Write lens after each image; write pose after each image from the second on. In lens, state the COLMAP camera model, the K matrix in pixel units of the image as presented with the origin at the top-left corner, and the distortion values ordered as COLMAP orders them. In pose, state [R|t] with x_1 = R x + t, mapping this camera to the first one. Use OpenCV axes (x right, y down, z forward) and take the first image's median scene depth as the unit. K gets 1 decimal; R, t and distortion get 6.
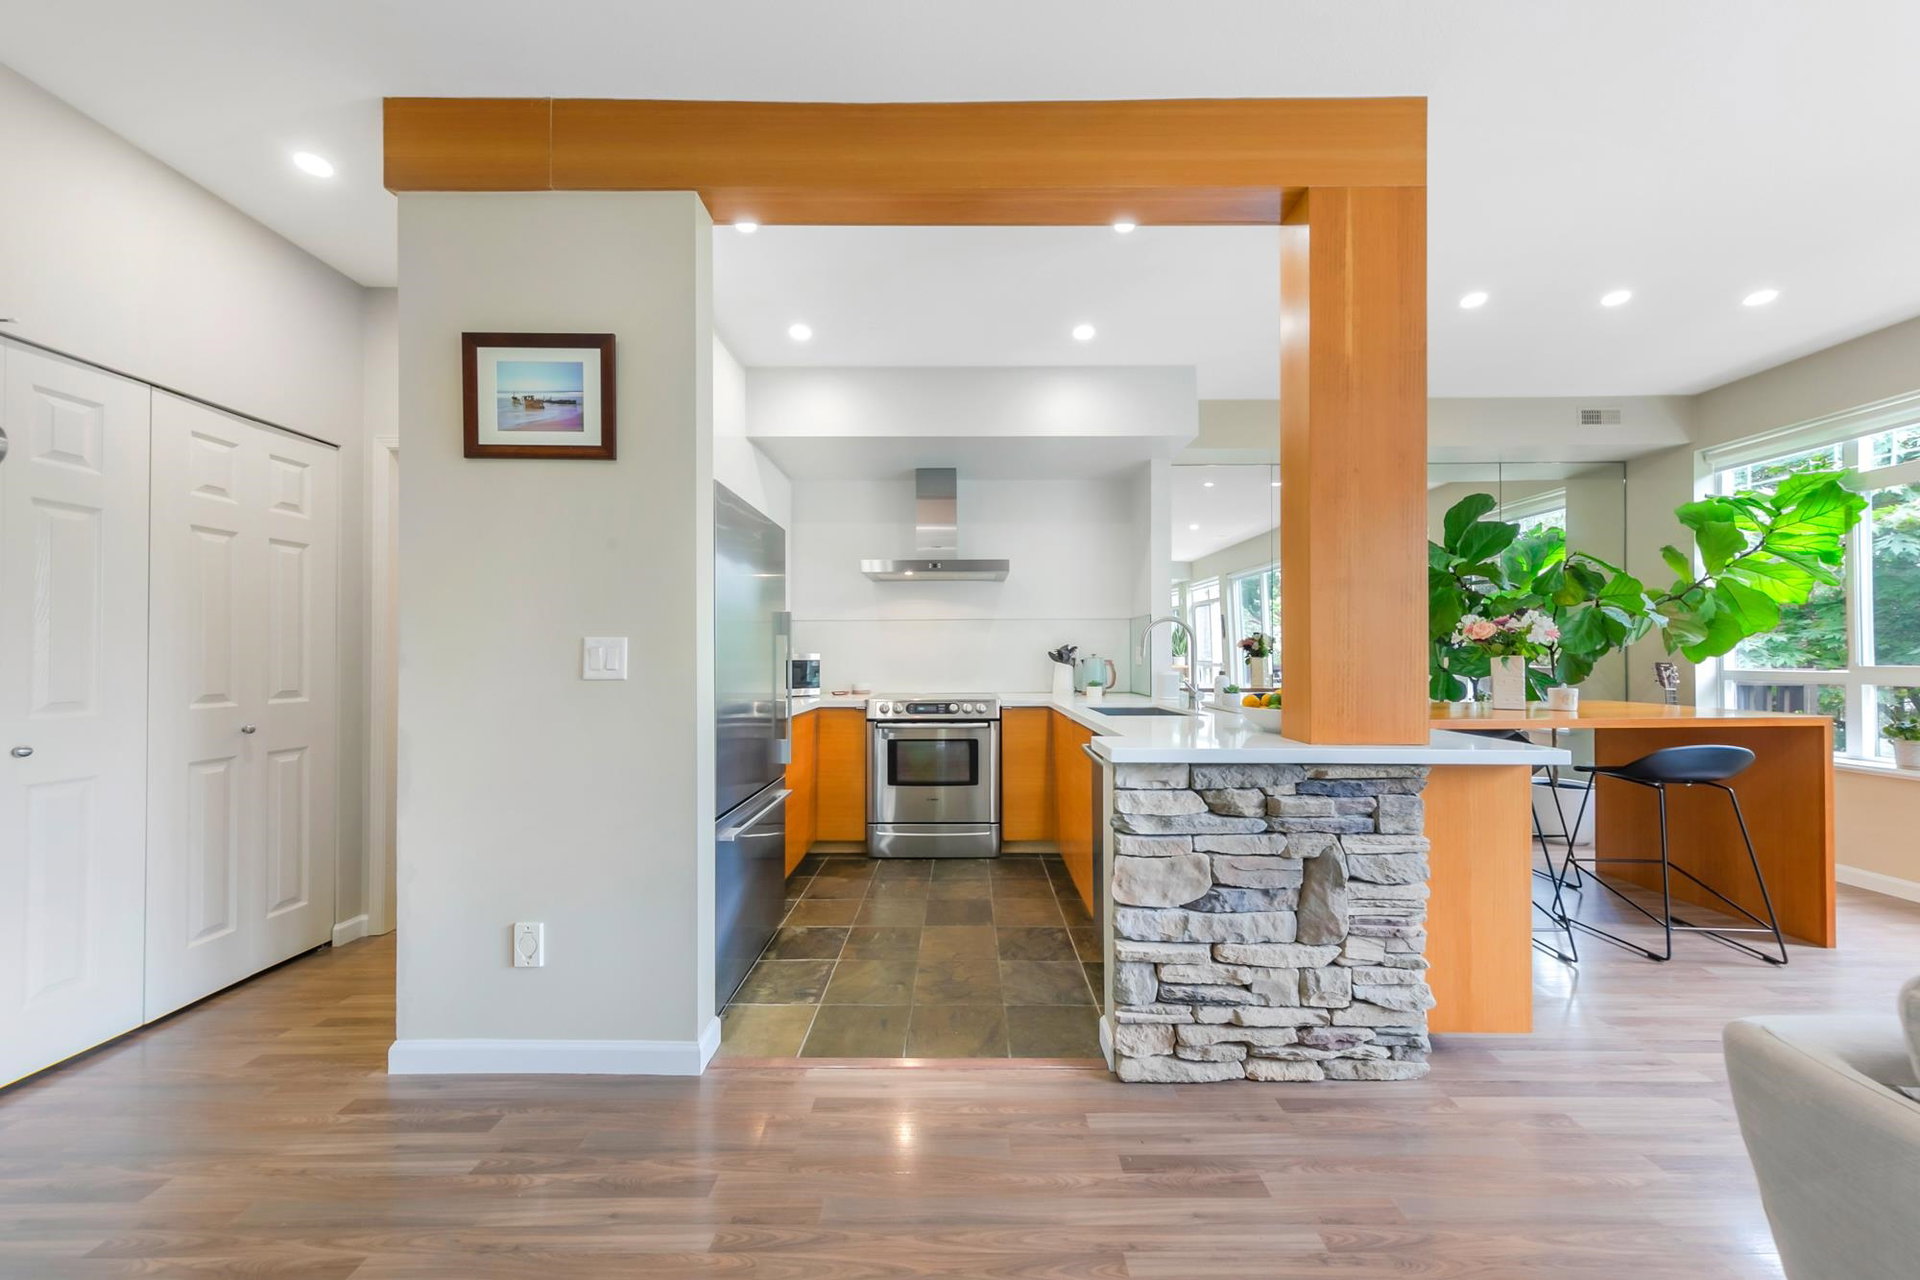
lens RADIAL K [[640.7, 0, 966.9], [0, 640.7, 654.0], [0, 0, 1]] dist [0.007716, -0.000388]
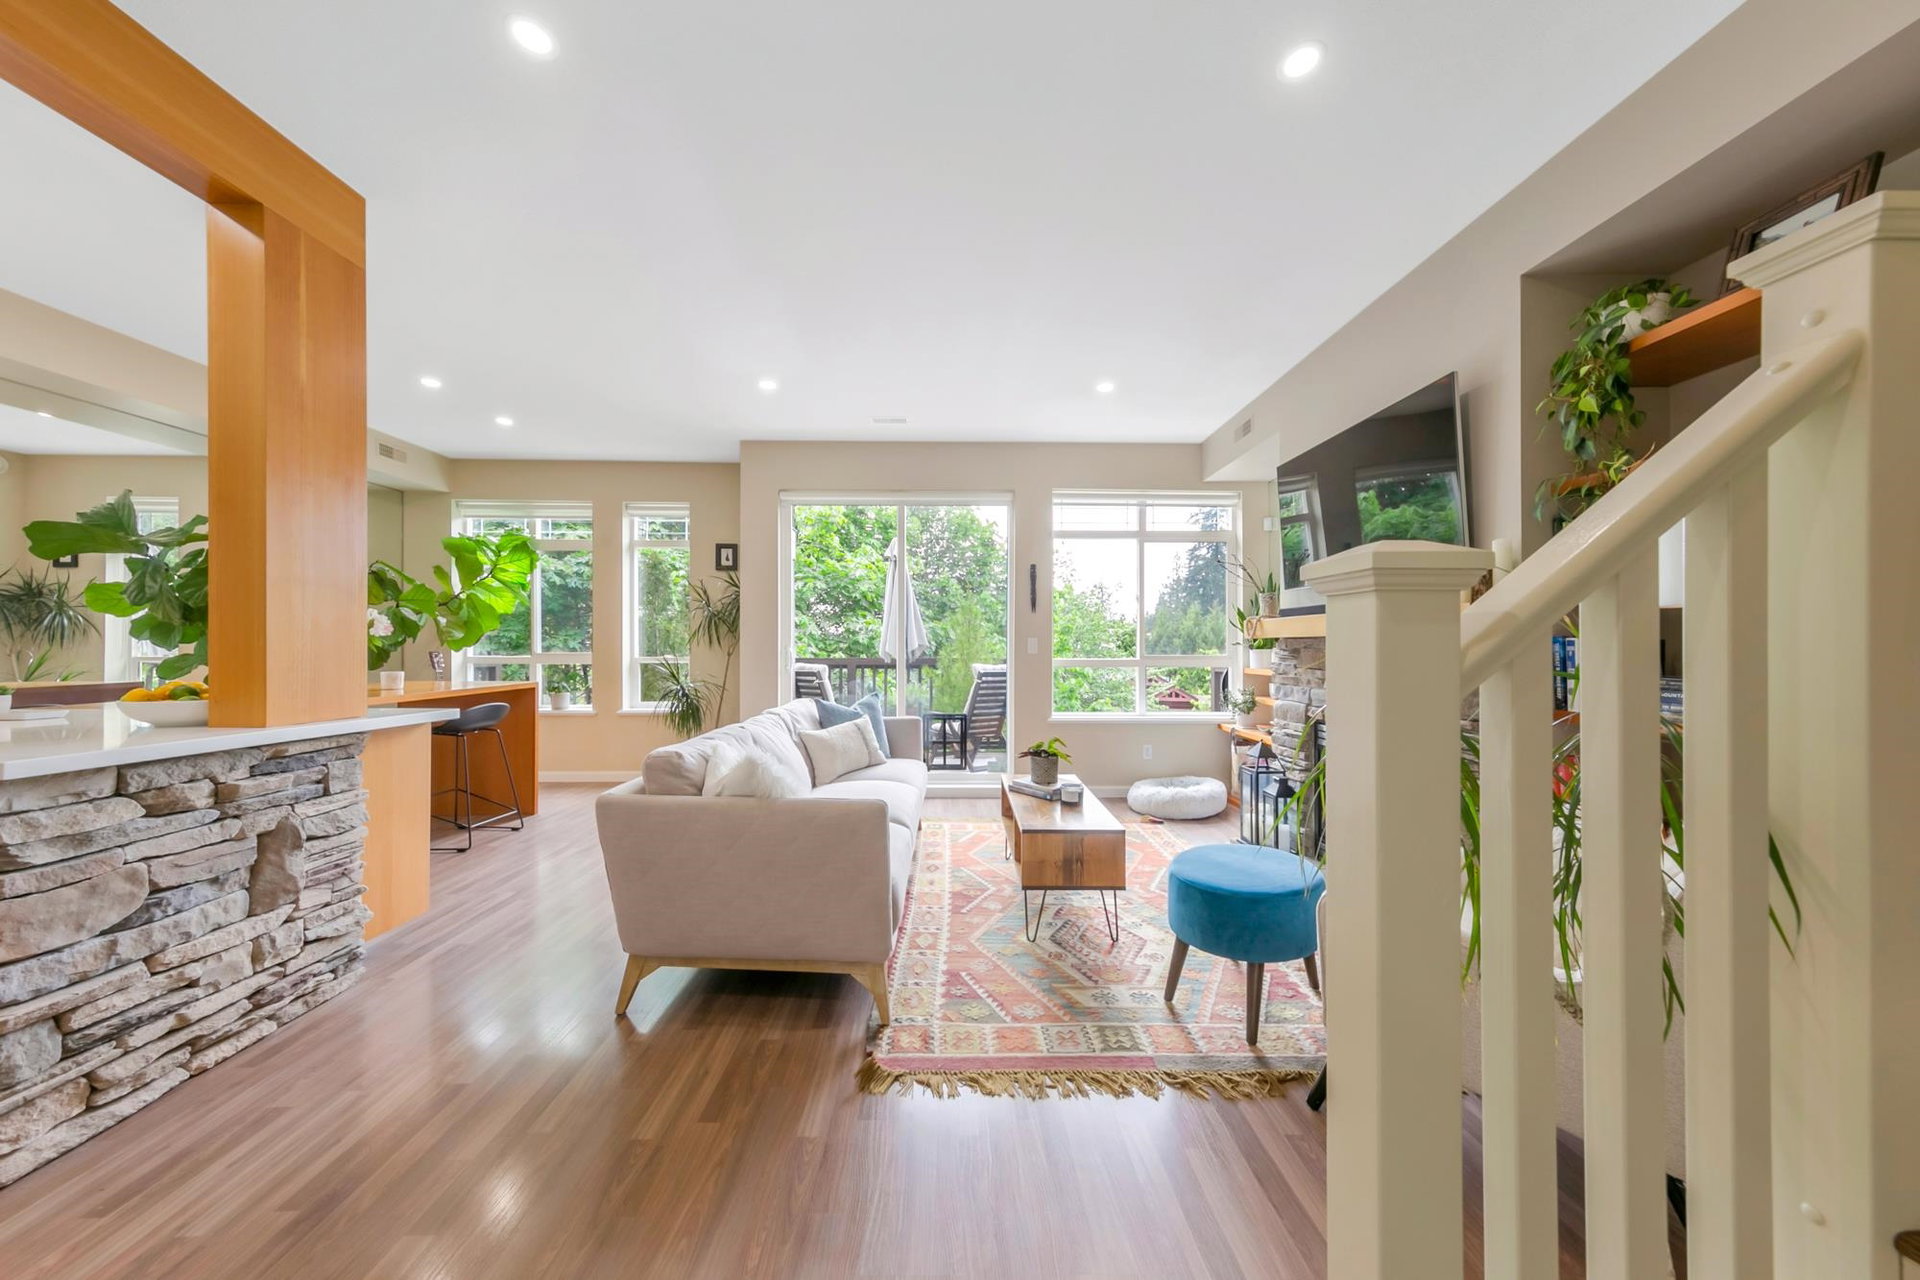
lens RADIAL K [[621.1, 0, 956.7], [0, 621.1, 645.1], [0, 0, 1]] dist [0.005552, -0.000897]
pose [[-0.021589, 0.007038, 0.999742, -0.262126], [-0.009483, 0.999929, -0.007244, -0.000263], [-0.999722, -0.009637, -0.021521, -0.065208]]
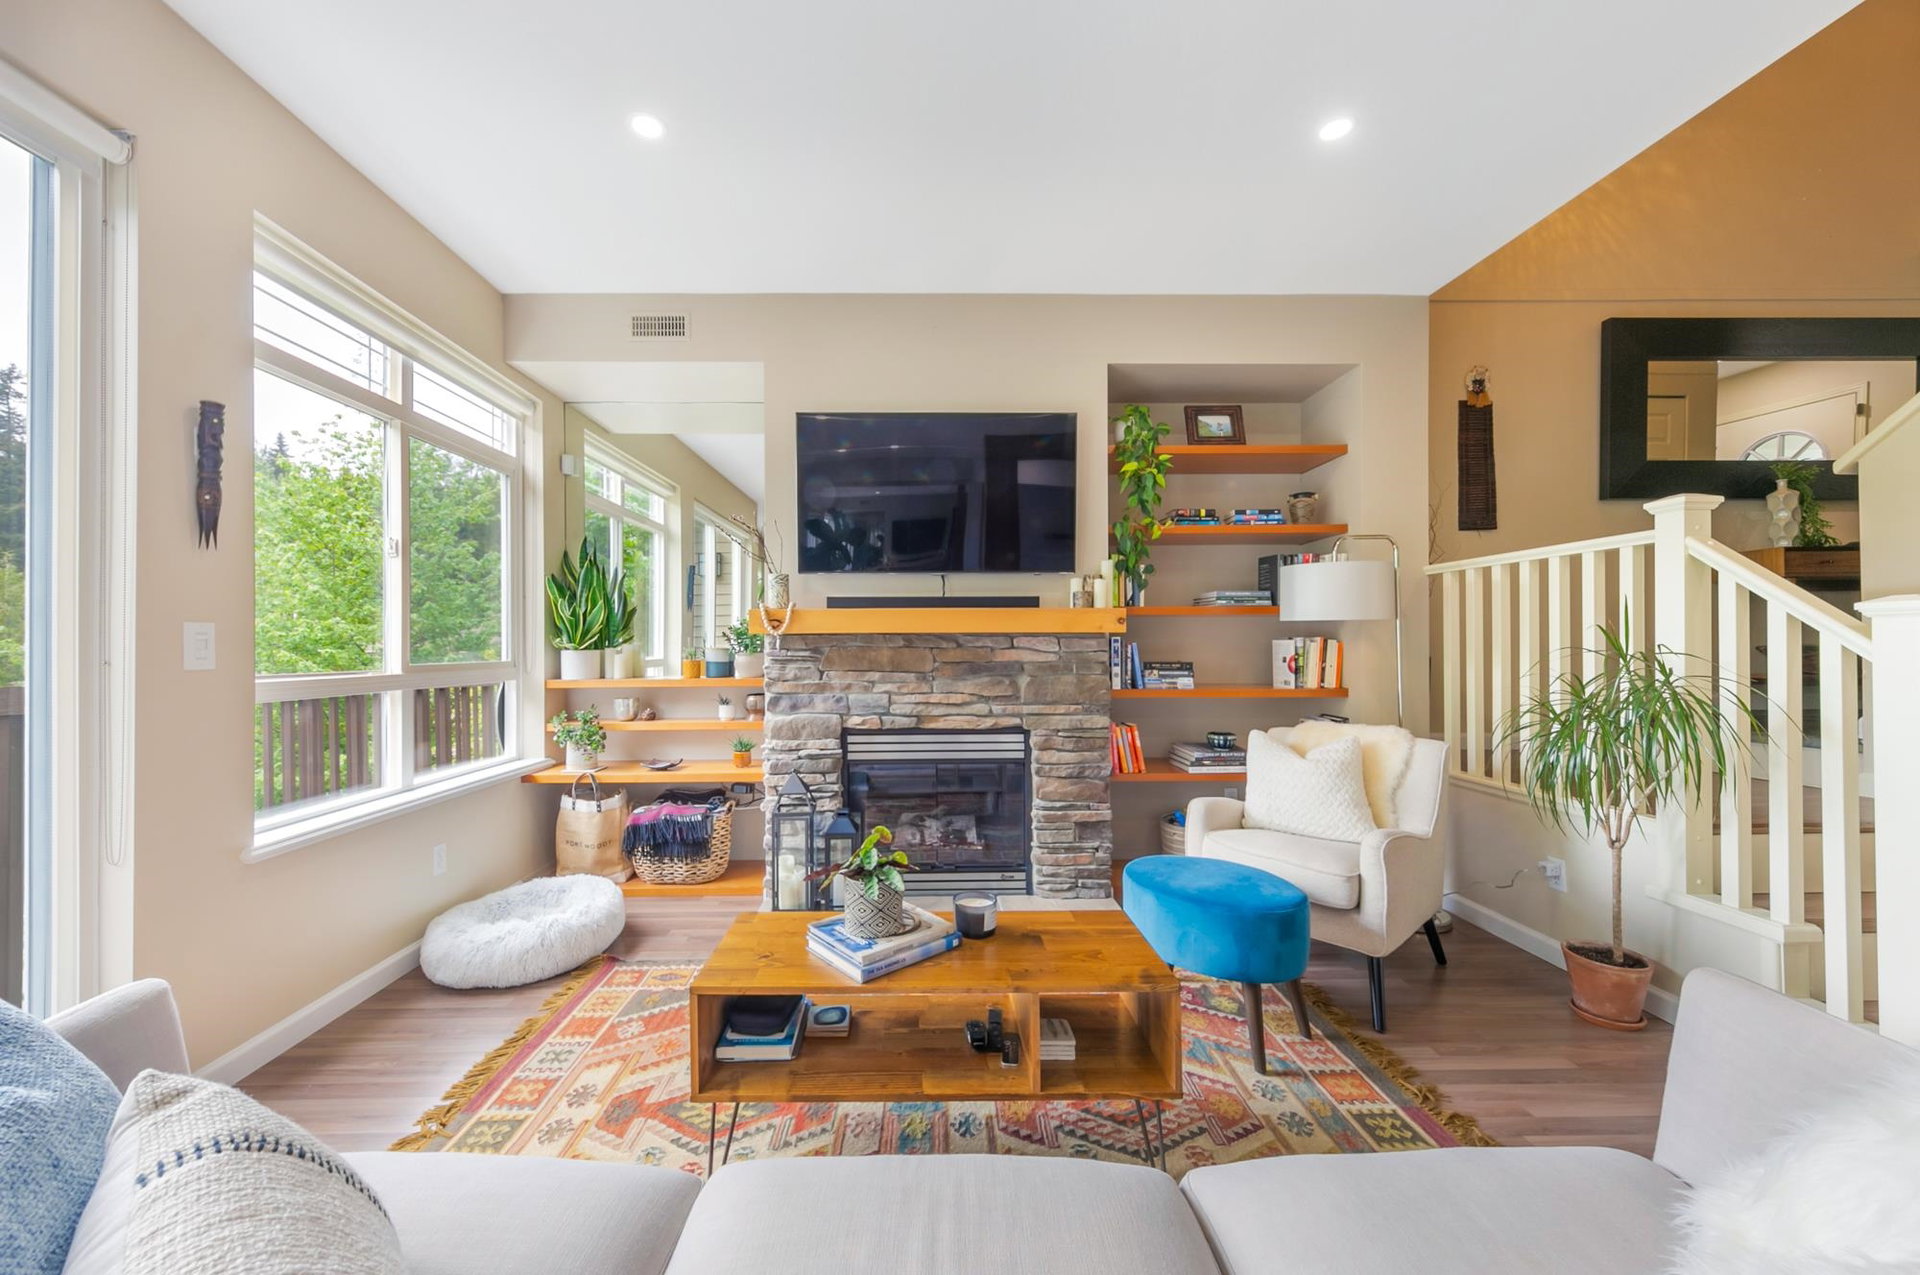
lens RADIAL K [[697.1, 0, 934.3], [0, 697.1, 638.9], [0, 0, 1]] dist [0.011101, -0.000028]
pose [[-0.999832, 0.009507, -0.015642, 0.554782], [0.009812, 0.999762, -0.019498, 0.001147], [0.015453, -0.019648, -0.999688, 0.256558]]
